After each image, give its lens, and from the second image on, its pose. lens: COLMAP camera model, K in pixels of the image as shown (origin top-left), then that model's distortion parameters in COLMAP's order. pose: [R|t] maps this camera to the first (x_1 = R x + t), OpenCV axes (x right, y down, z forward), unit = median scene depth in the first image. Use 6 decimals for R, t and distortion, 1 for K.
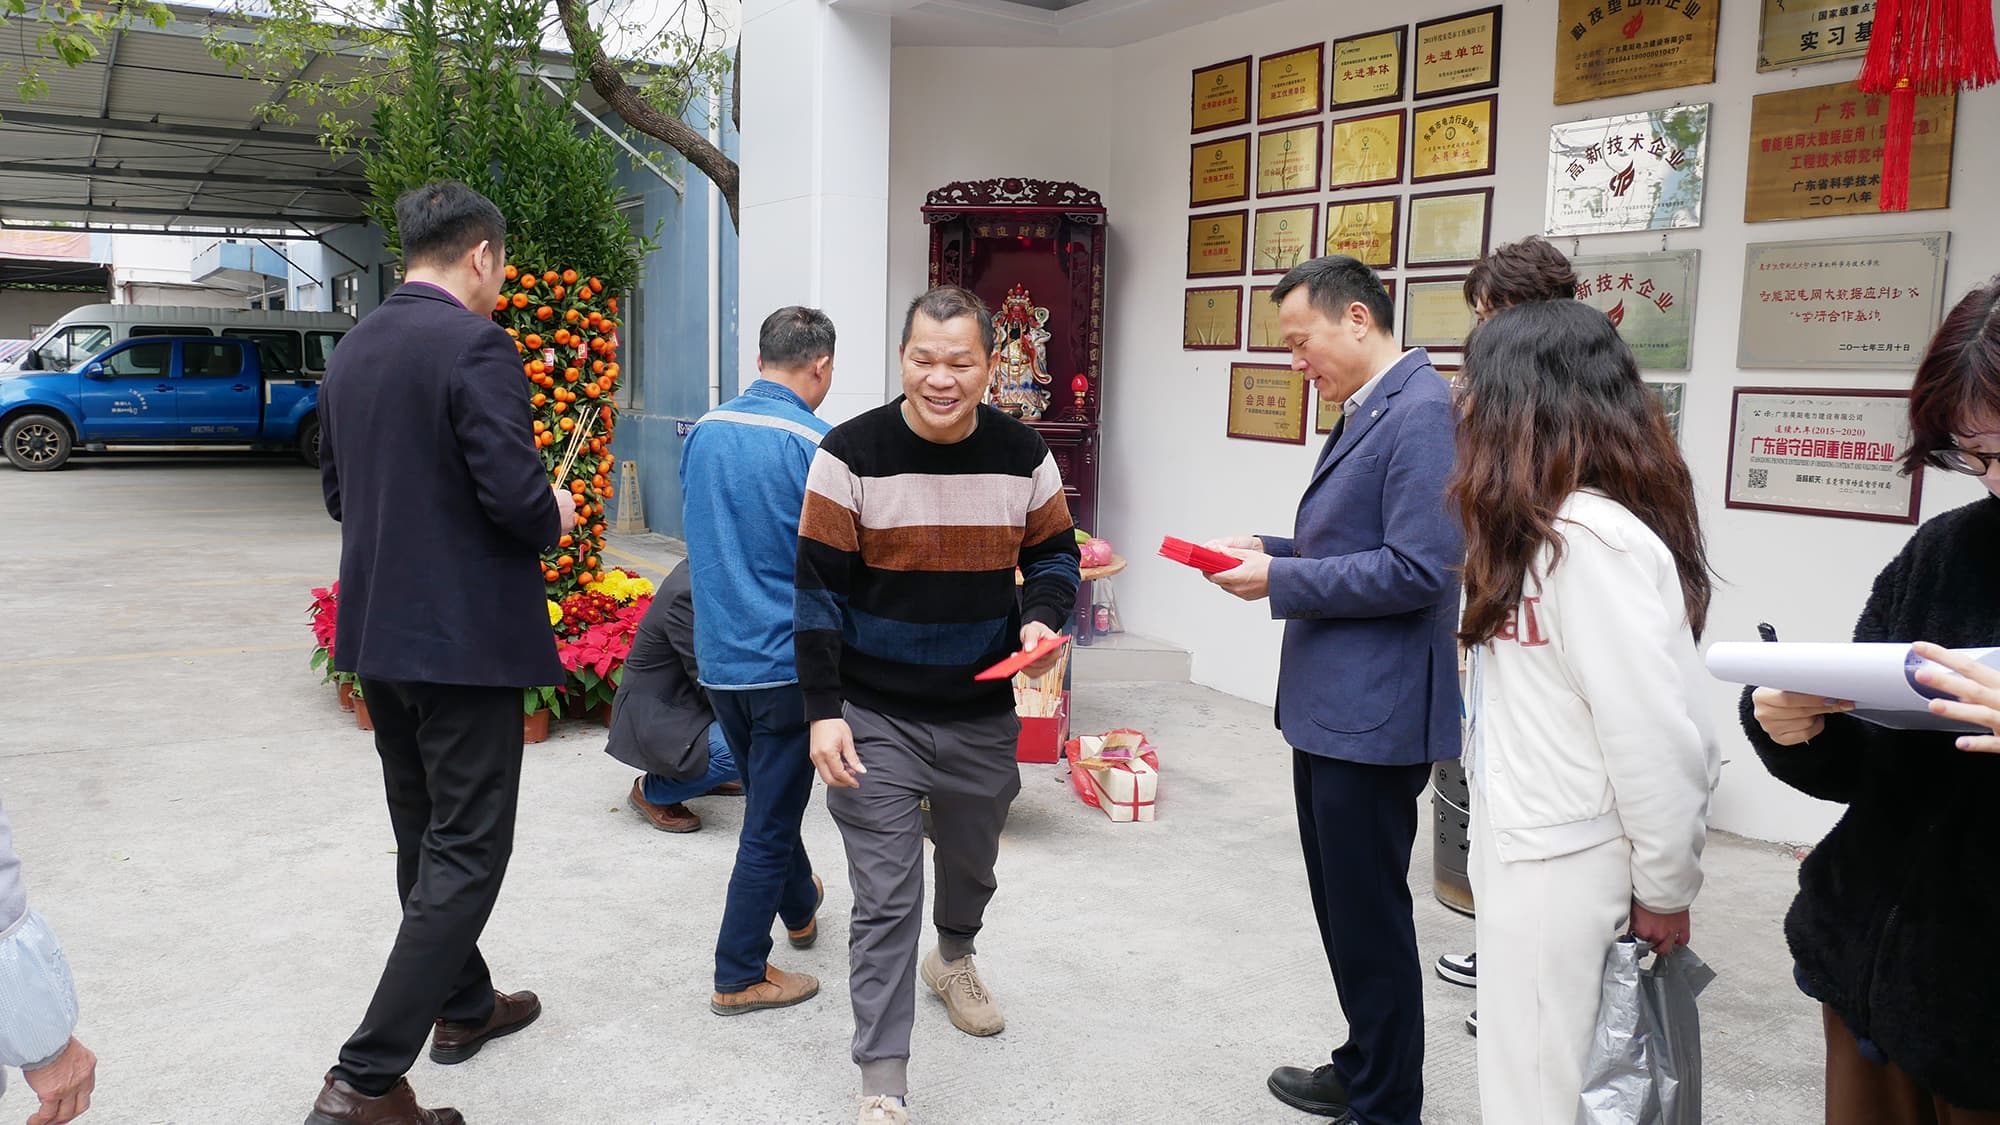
lens RADIAL K [[1418.5, 0, 997.0], [0, 1418.5, 558.2], [0, 0, 1]] dist [-0.057695, 0.027365]
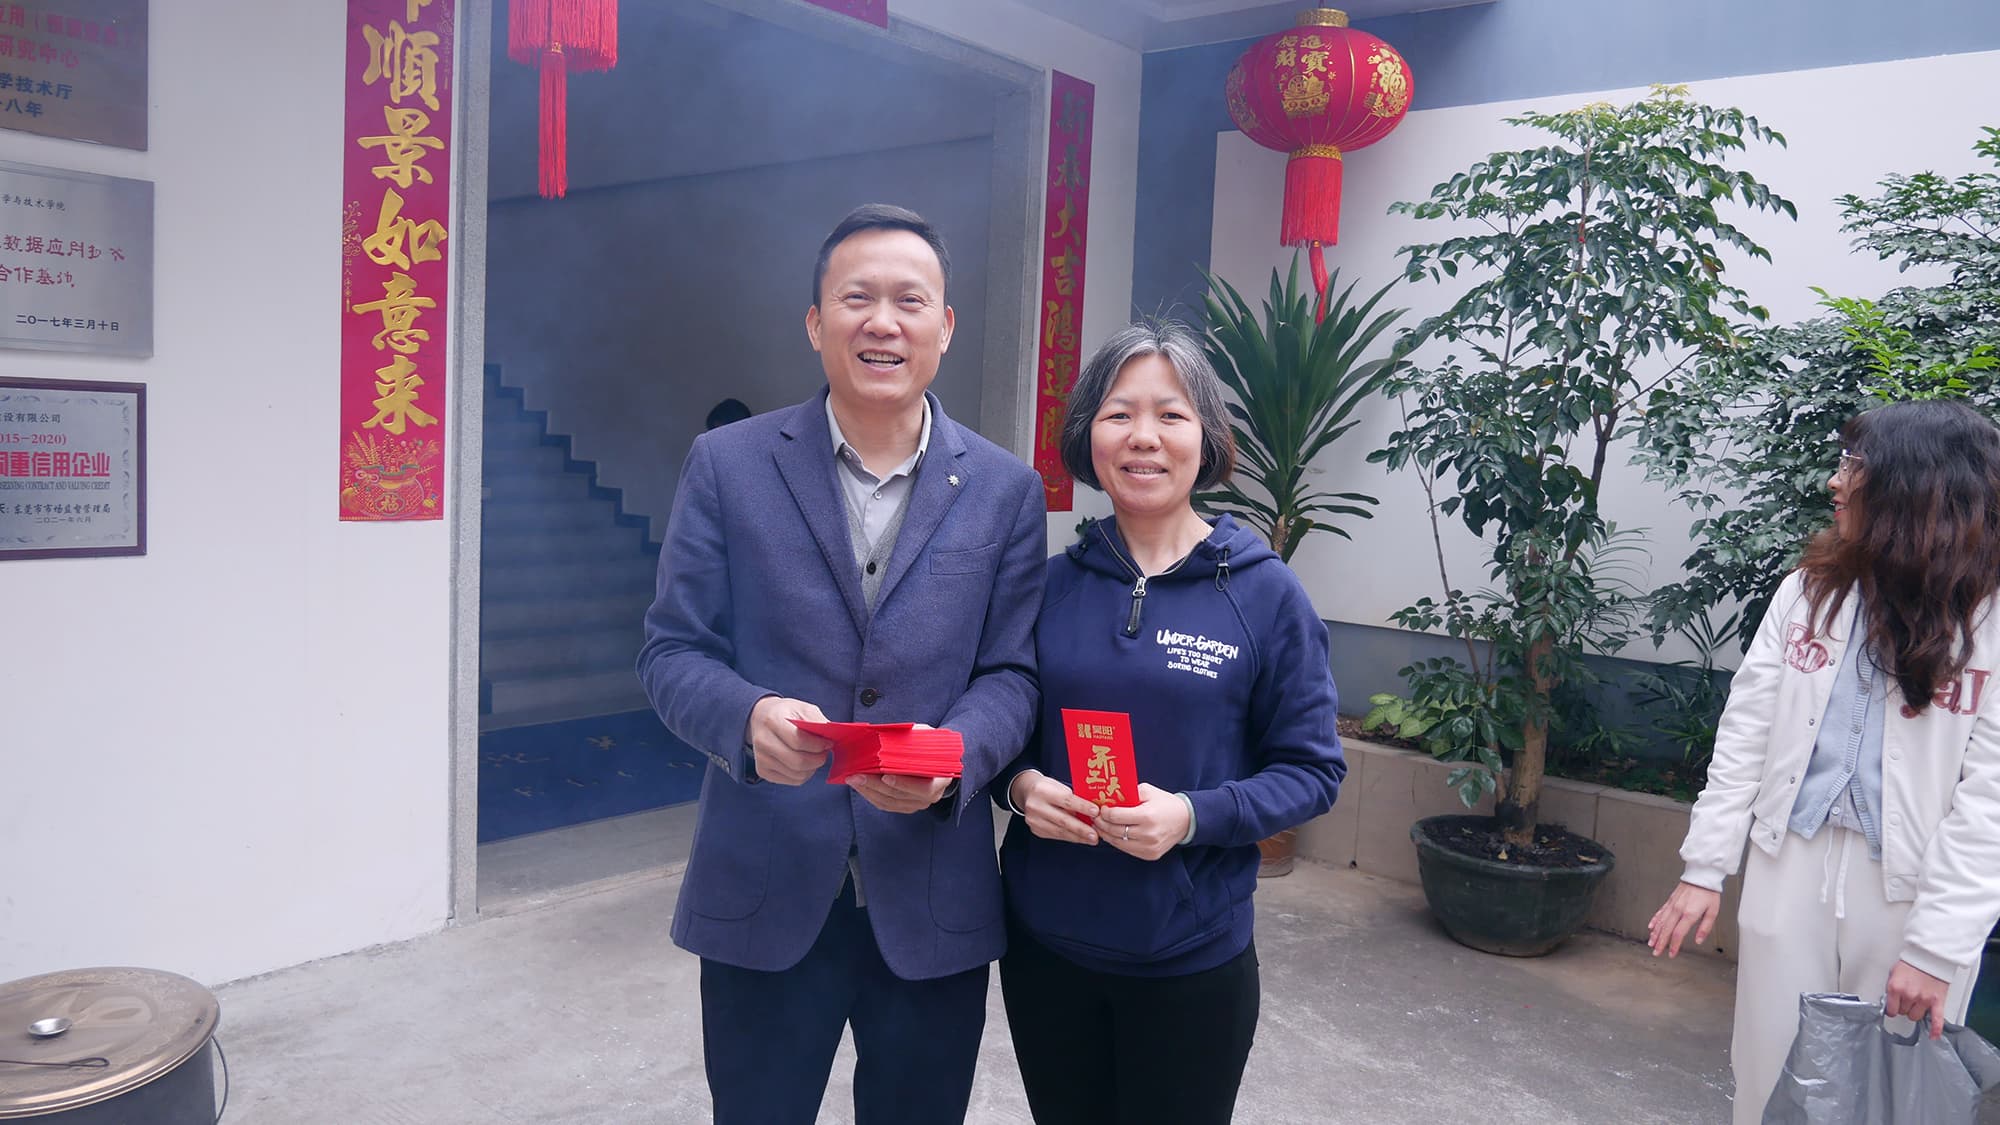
lens RADIAL K [[1418.5, 0, 995.7], [0, 1418.5, 556.2], [0, 0, 1]] dist [-0.057695, 0.027365]
pose [[-0.278388, -0.118062, 0.953185, -0.171657], [0.070837, 0.987190, 0.142962, -0.079347], [-0.957853, 0.107320, -0.266459, 0.586816]]
